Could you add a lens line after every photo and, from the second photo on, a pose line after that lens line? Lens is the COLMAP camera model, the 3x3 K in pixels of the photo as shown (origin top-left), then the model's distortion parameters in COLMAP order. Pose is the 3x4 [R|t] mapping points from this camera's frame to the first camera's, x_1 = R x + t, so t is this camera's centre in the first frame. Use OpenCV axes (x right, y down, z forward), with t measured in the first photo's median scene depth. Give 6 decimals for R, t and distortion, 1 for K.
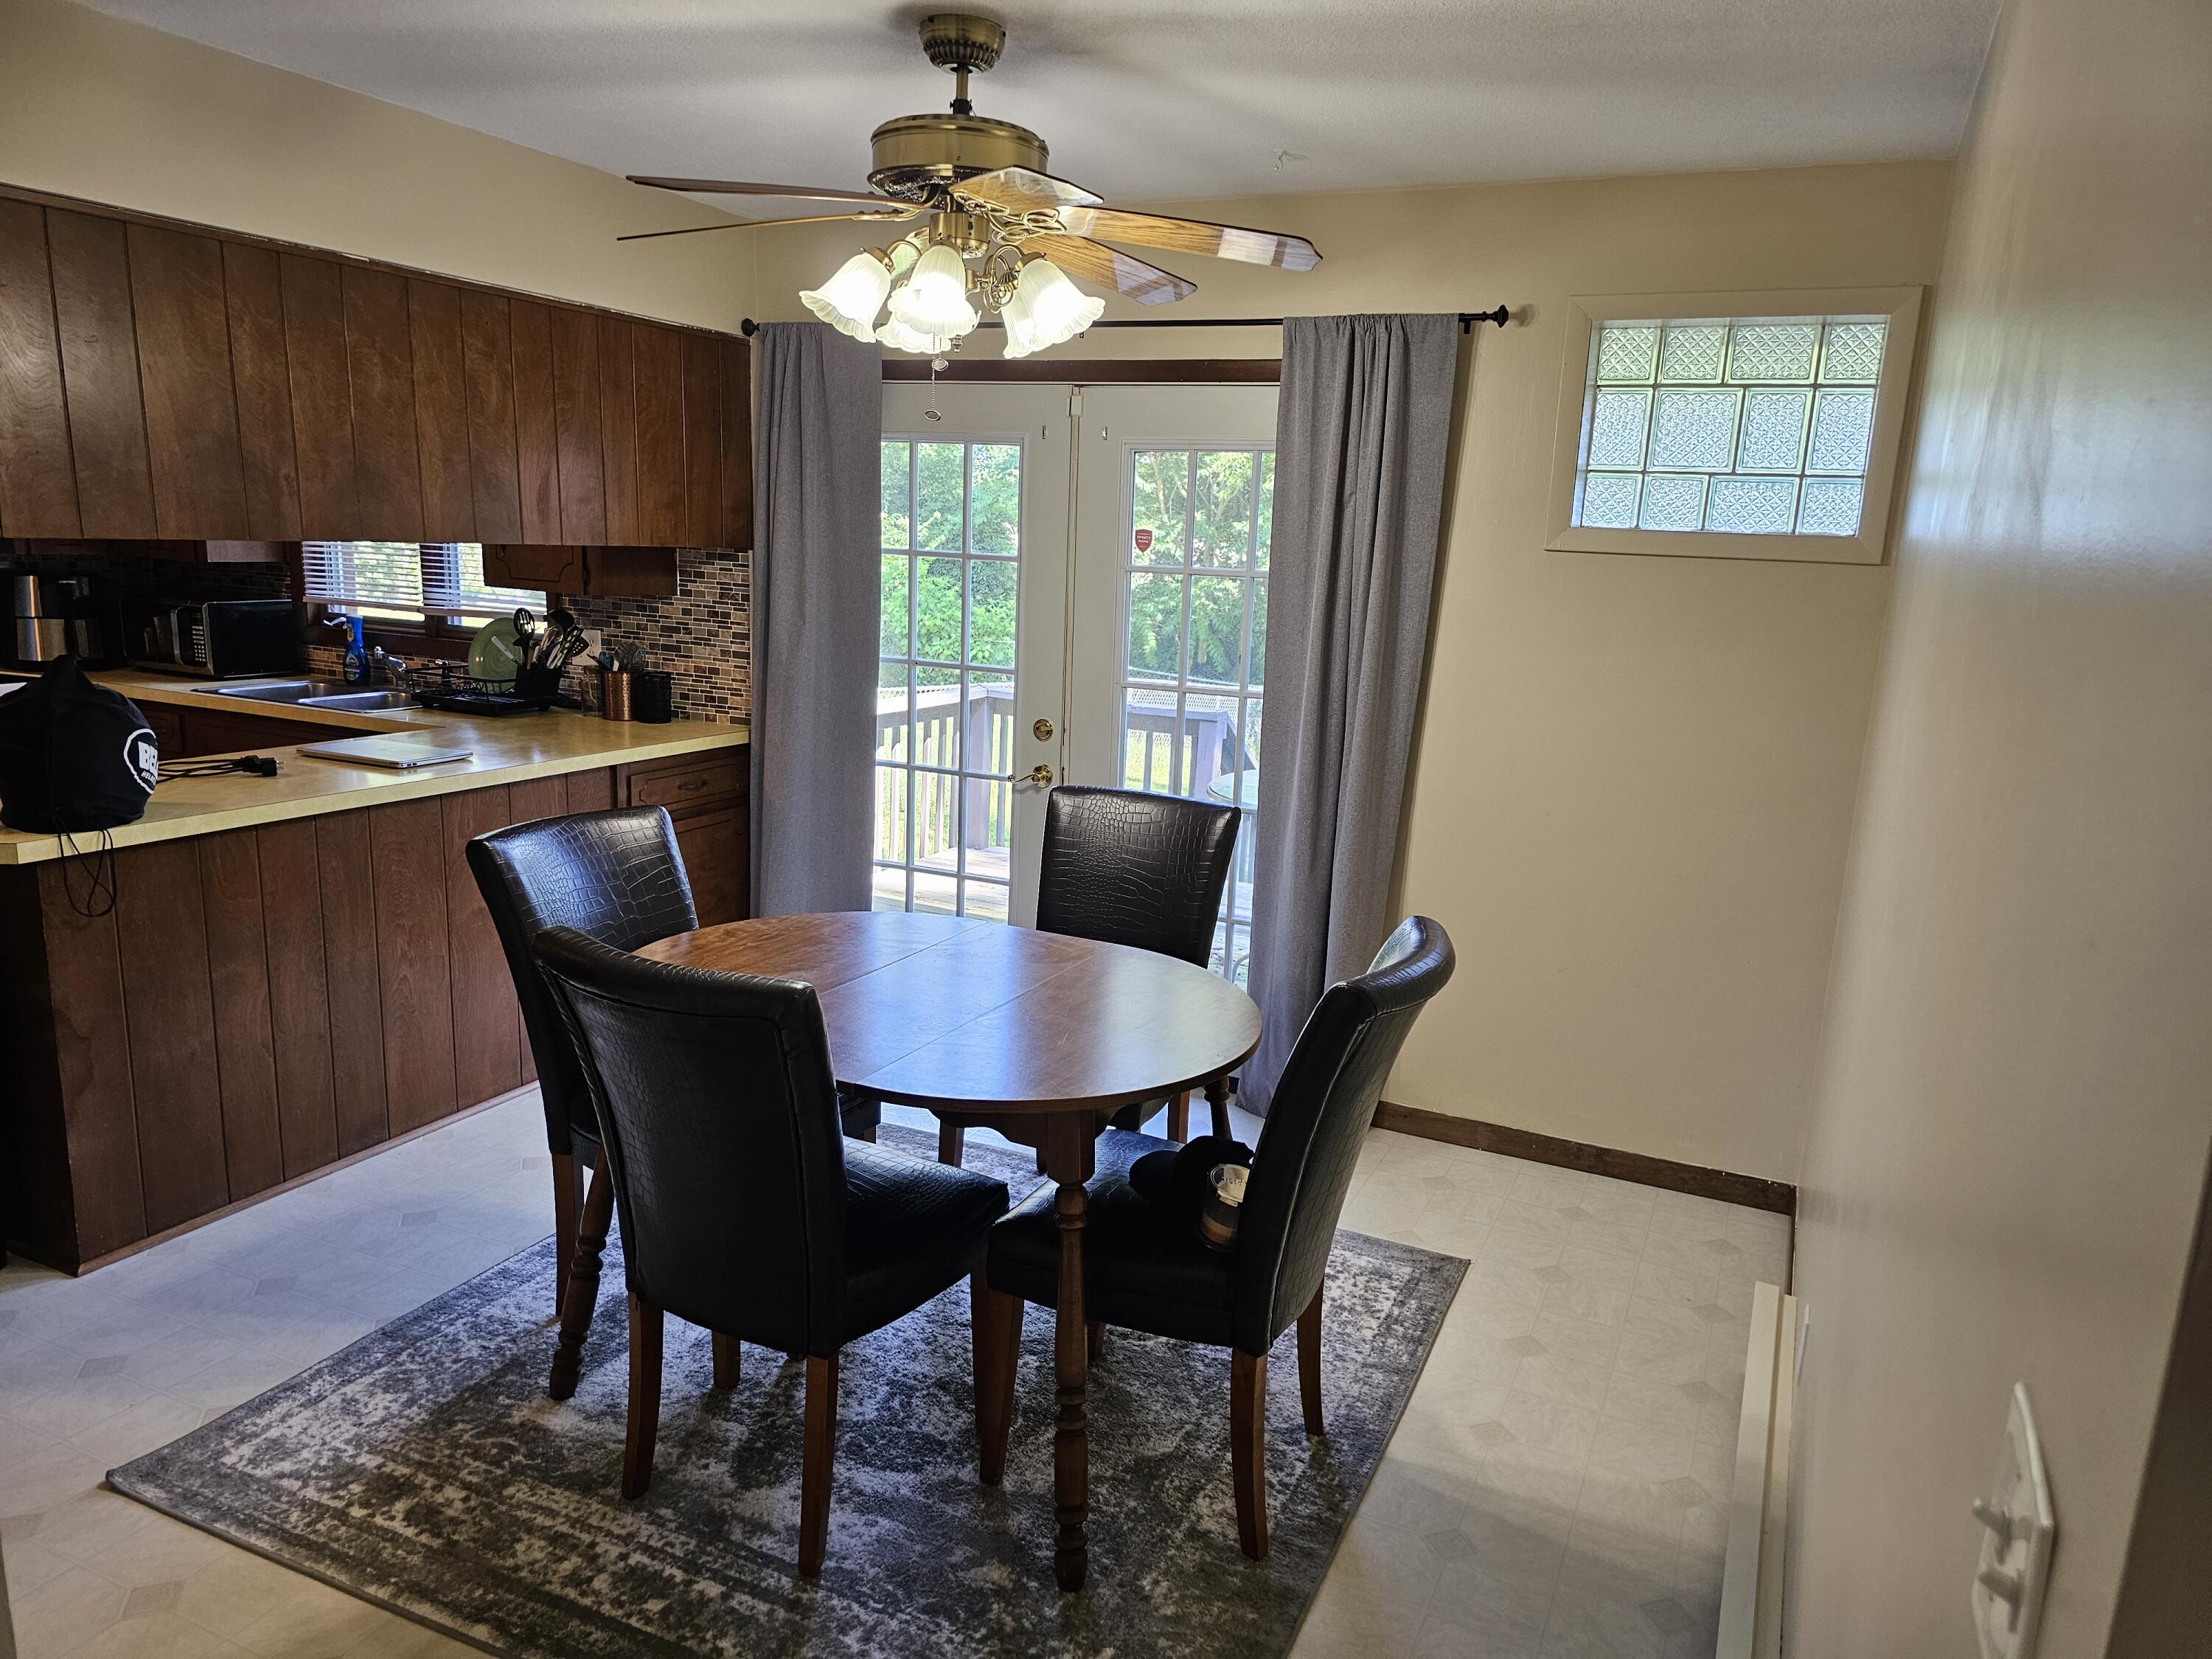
lens RADIAL K [[1492.1, 0, 1106.0], [0, 1492.1, 829.5], [0, 0, 1]] dist [0.001779, -0.036606]
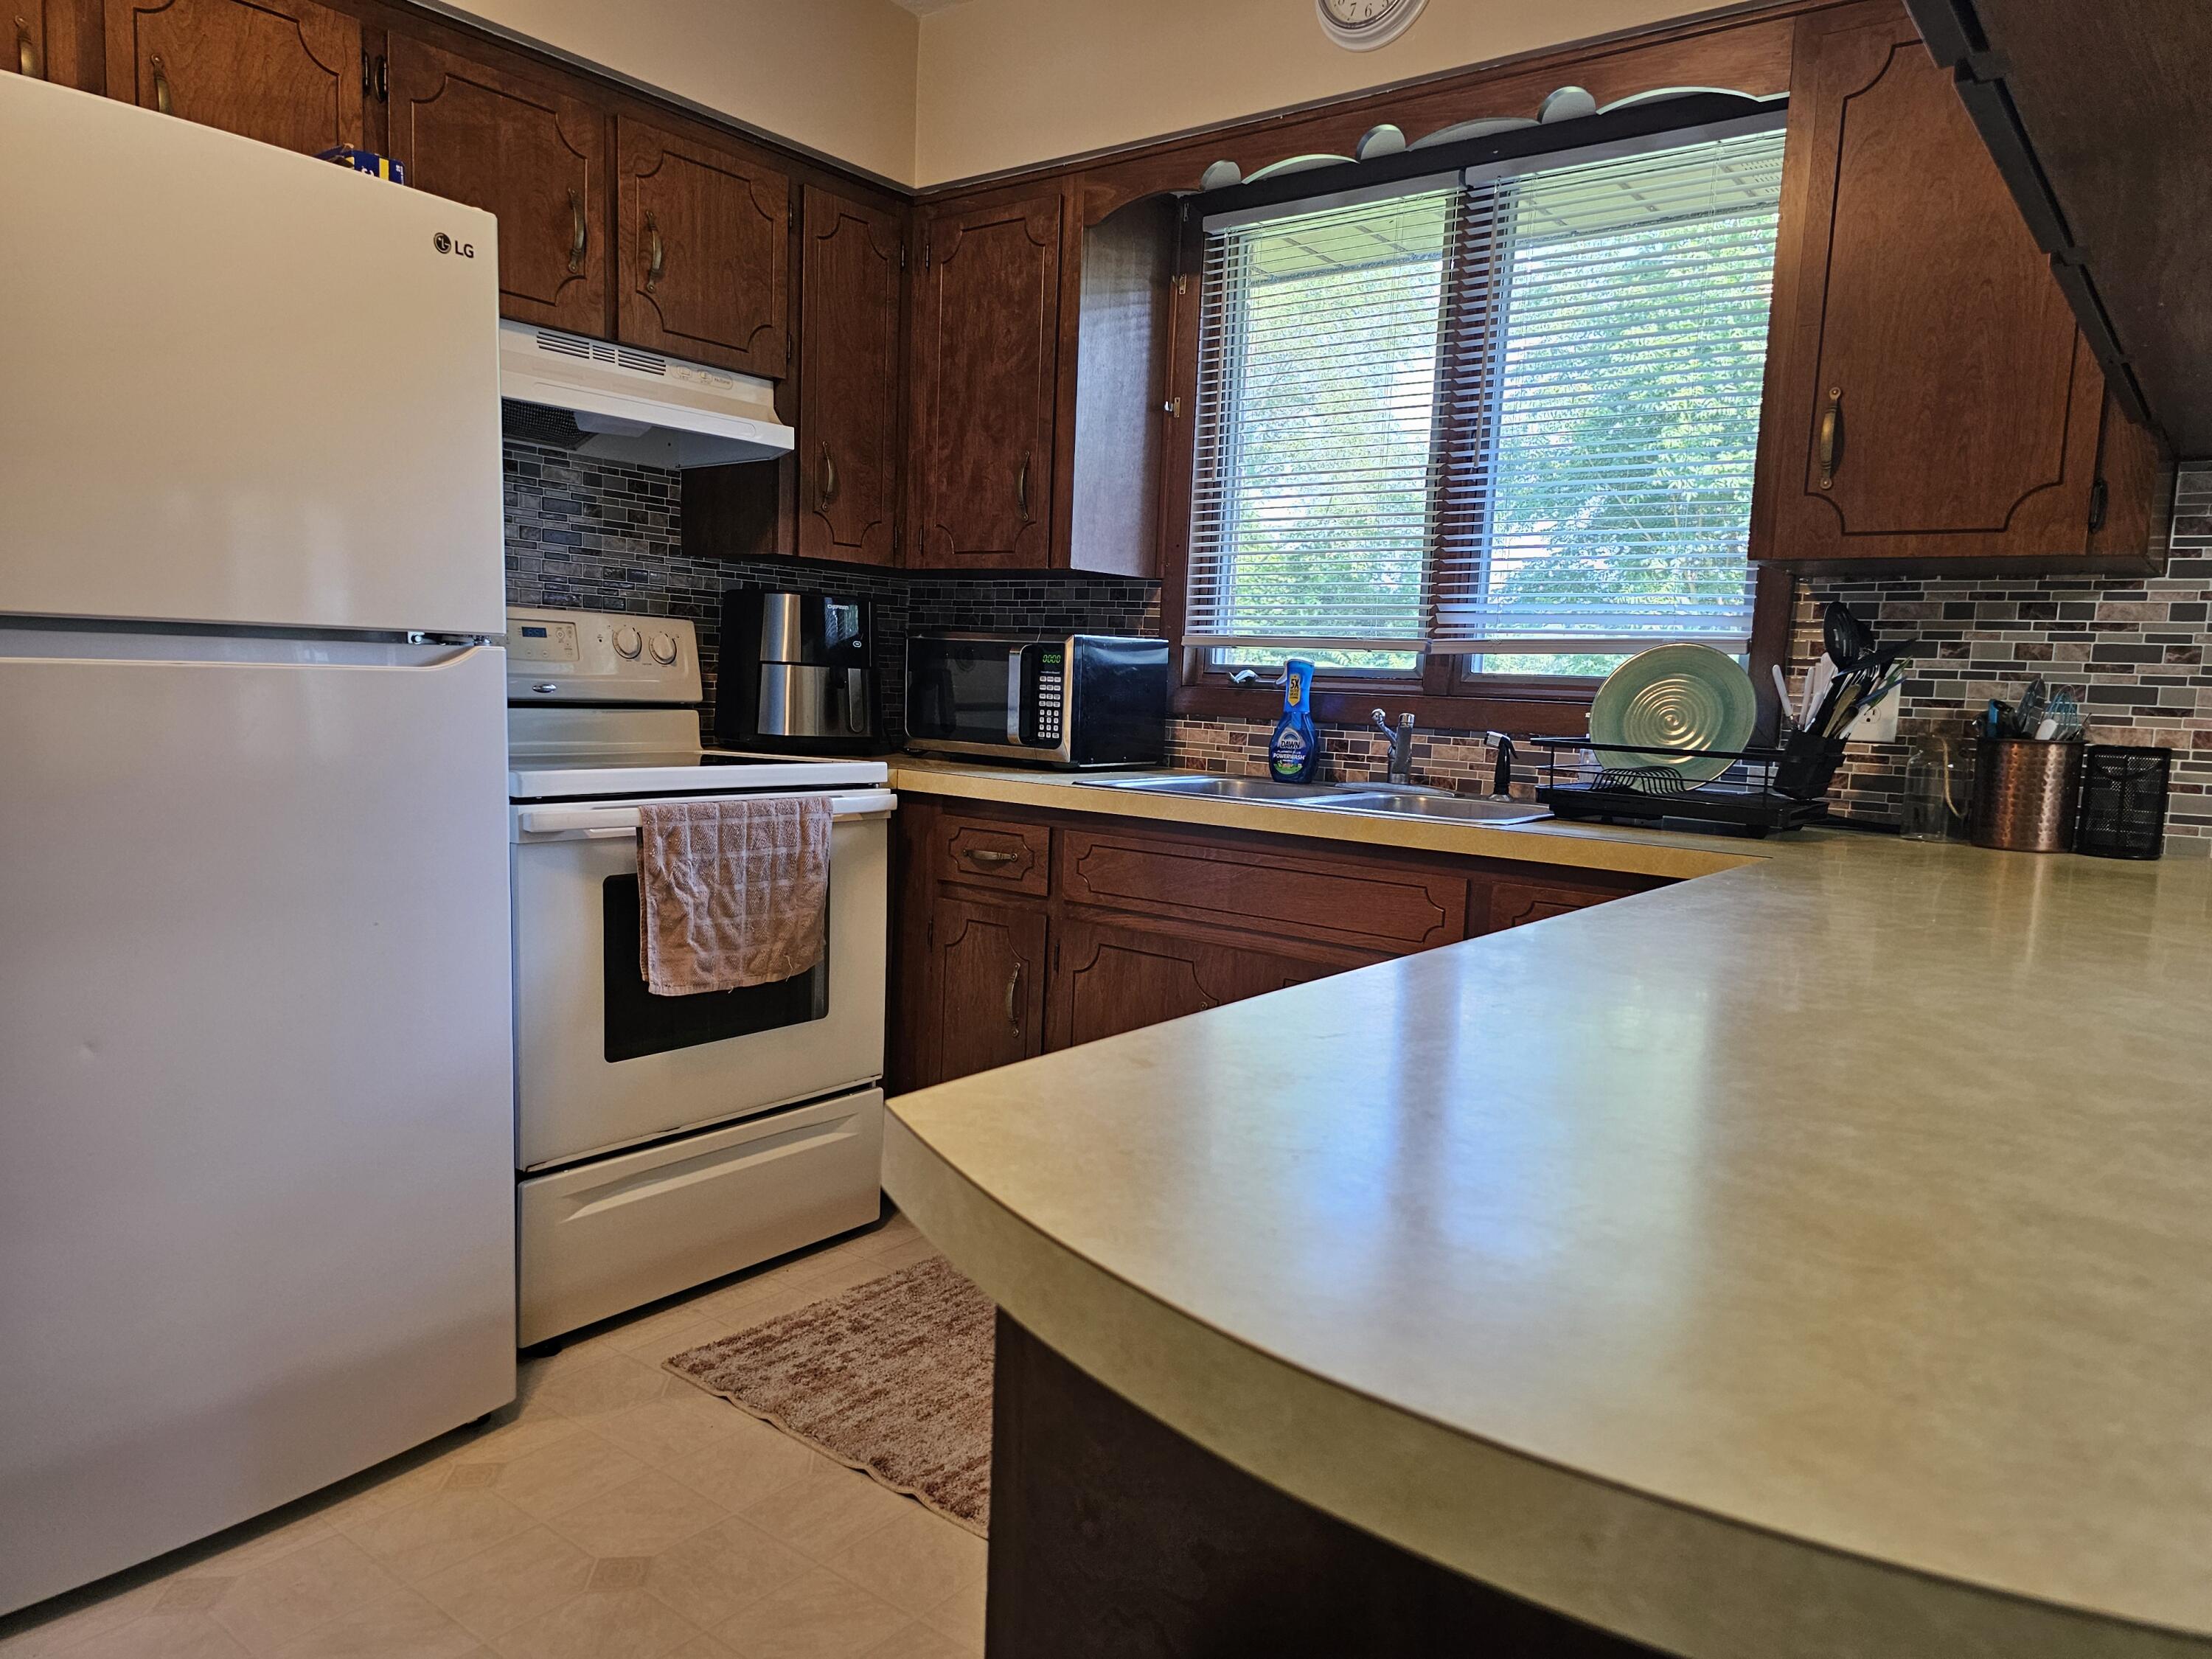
lens RADIAL K [[1466.1, 0, 1098.2], [0, 1466.1, 846.4], [0, 0, 1]] dist [0.080540, -0.083249]
pose [[0.966109, 0.019462, -0.257401, -0.476972], [-0.043081, 0.995325, -0.086443, -0.023174], [0.254515, 0.094602, 0.962431, 0.490618]]
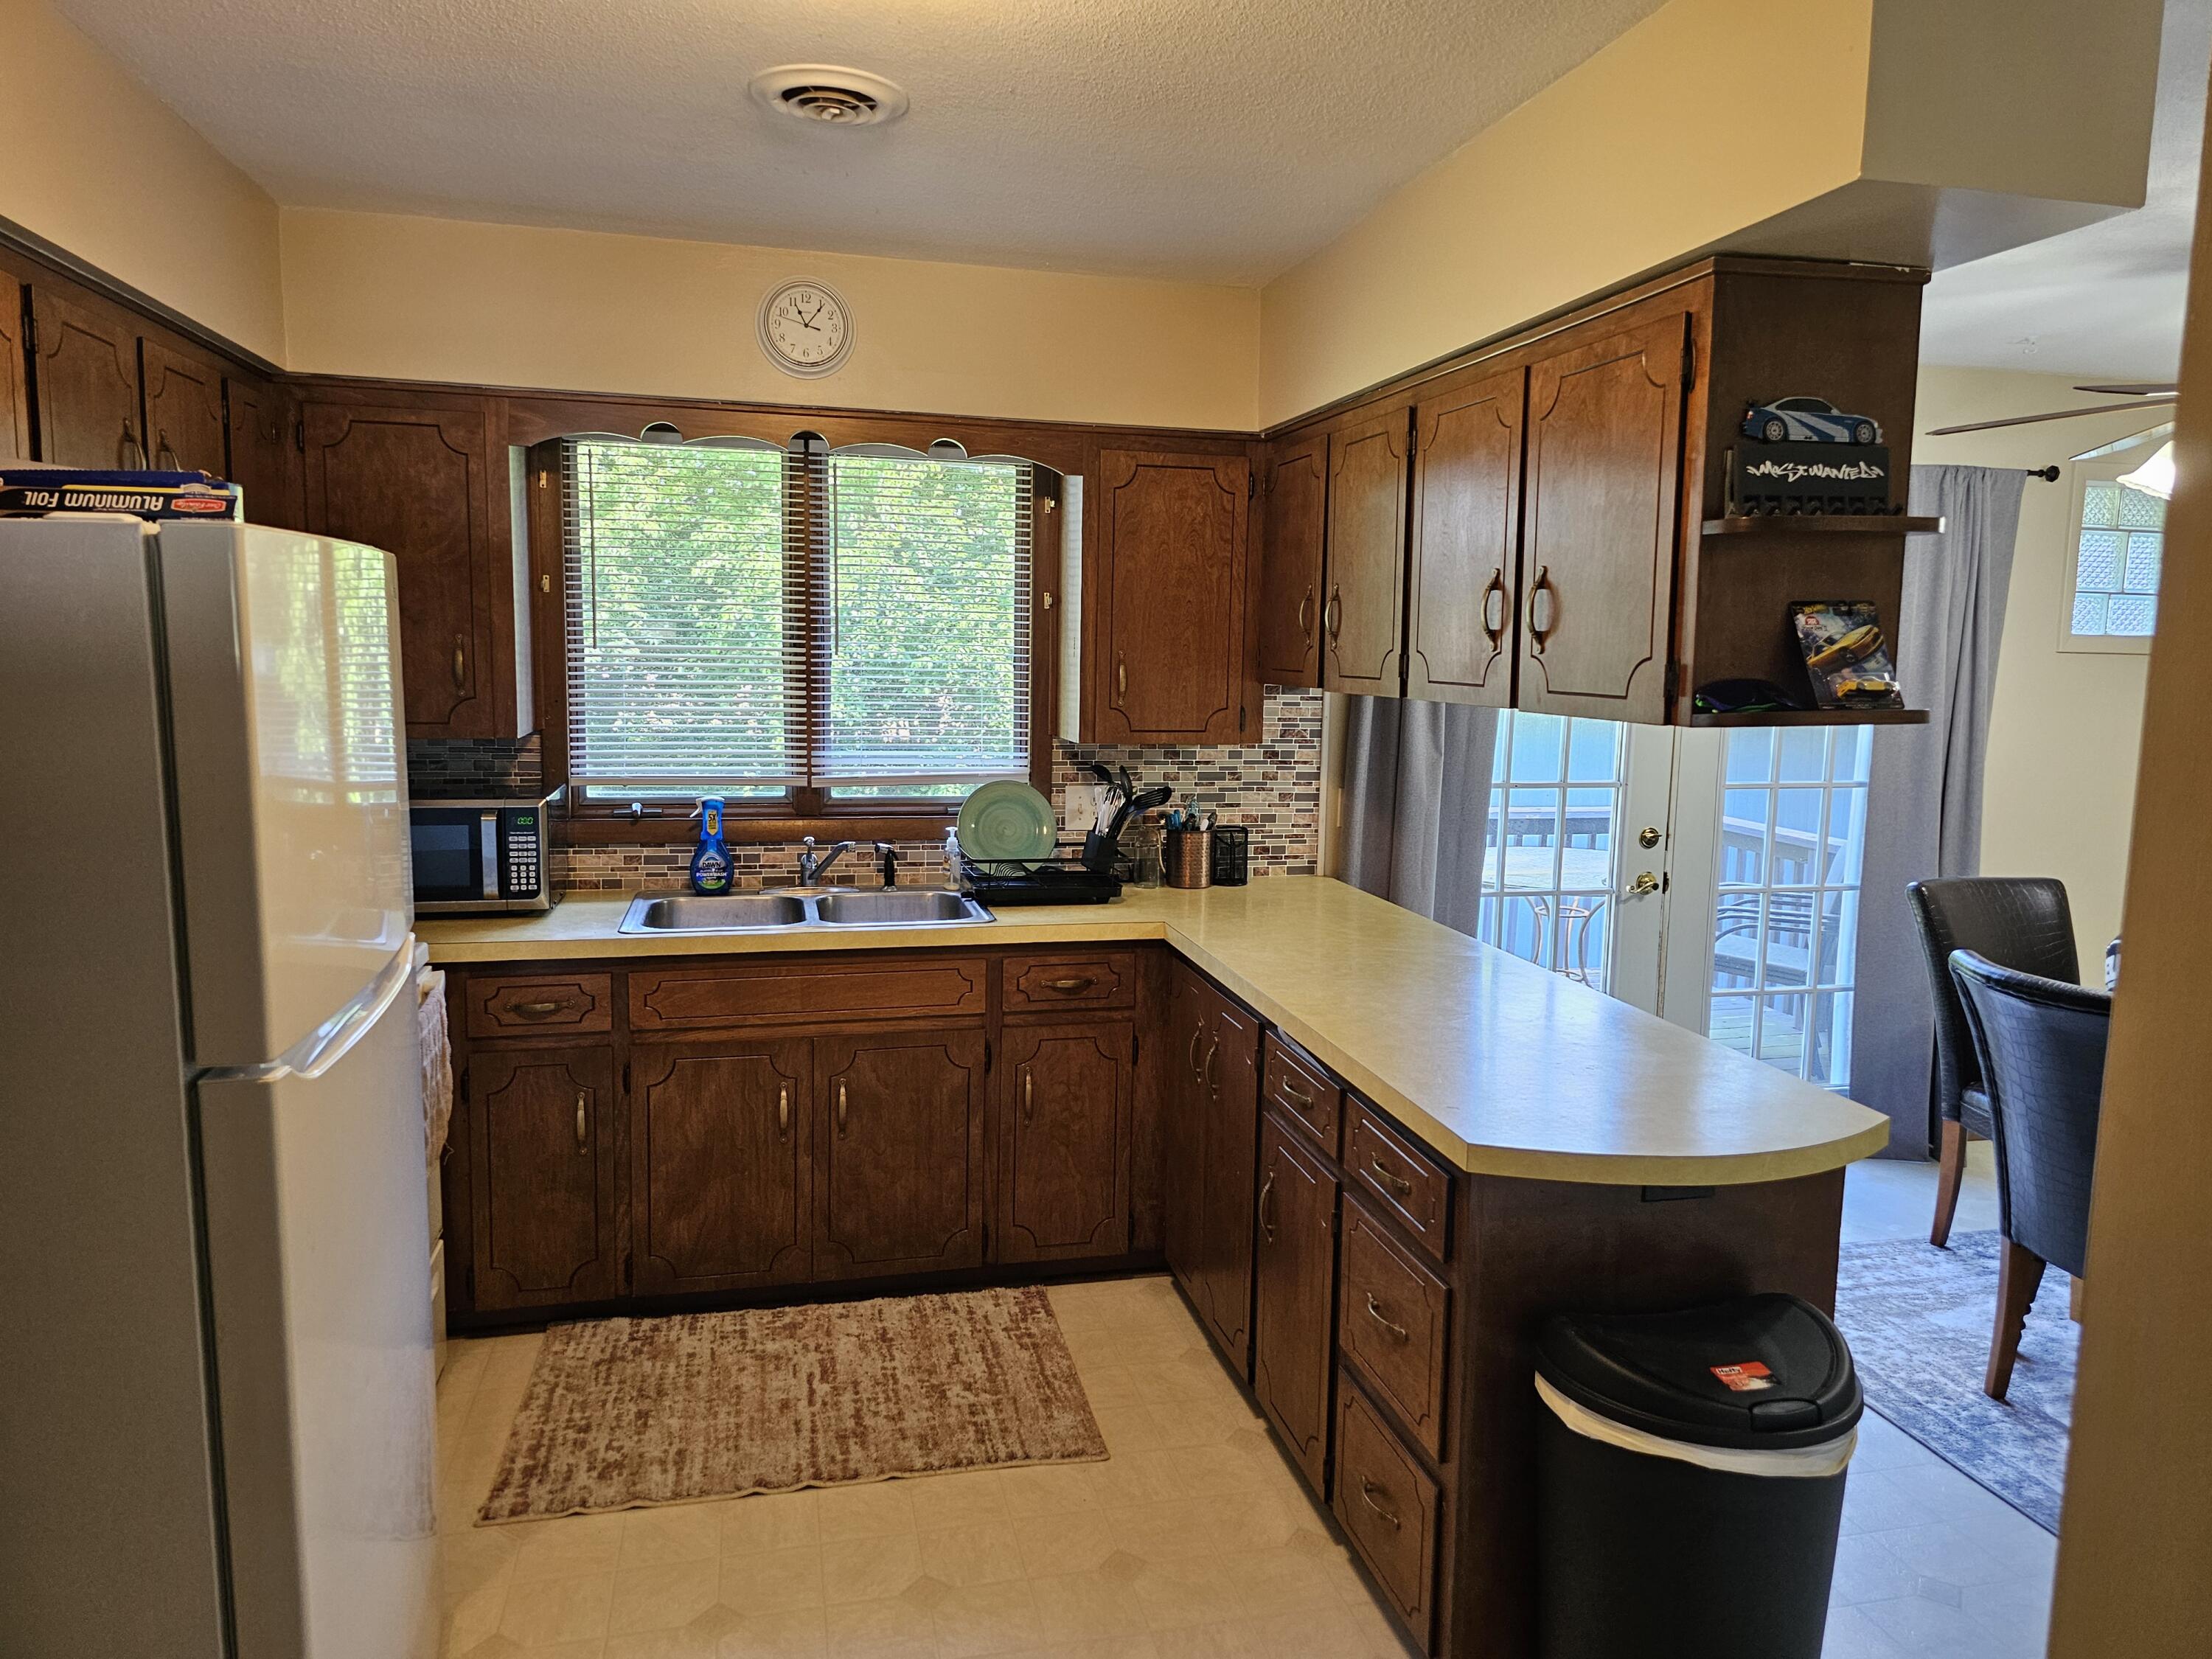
lens RADIAL K [[1492.1, 0, 1106.0], [0, 1492.1, 829.5], [0, 0, 1]] dist [0.001779, -0.036606]
pose [[0.801417, -0.113135, 0.587308, -0.853906], [0.140152, 0.990130, -0.000514, -0.111988], [-0.581453, 0.082724, 0.809363, 0.339679]]
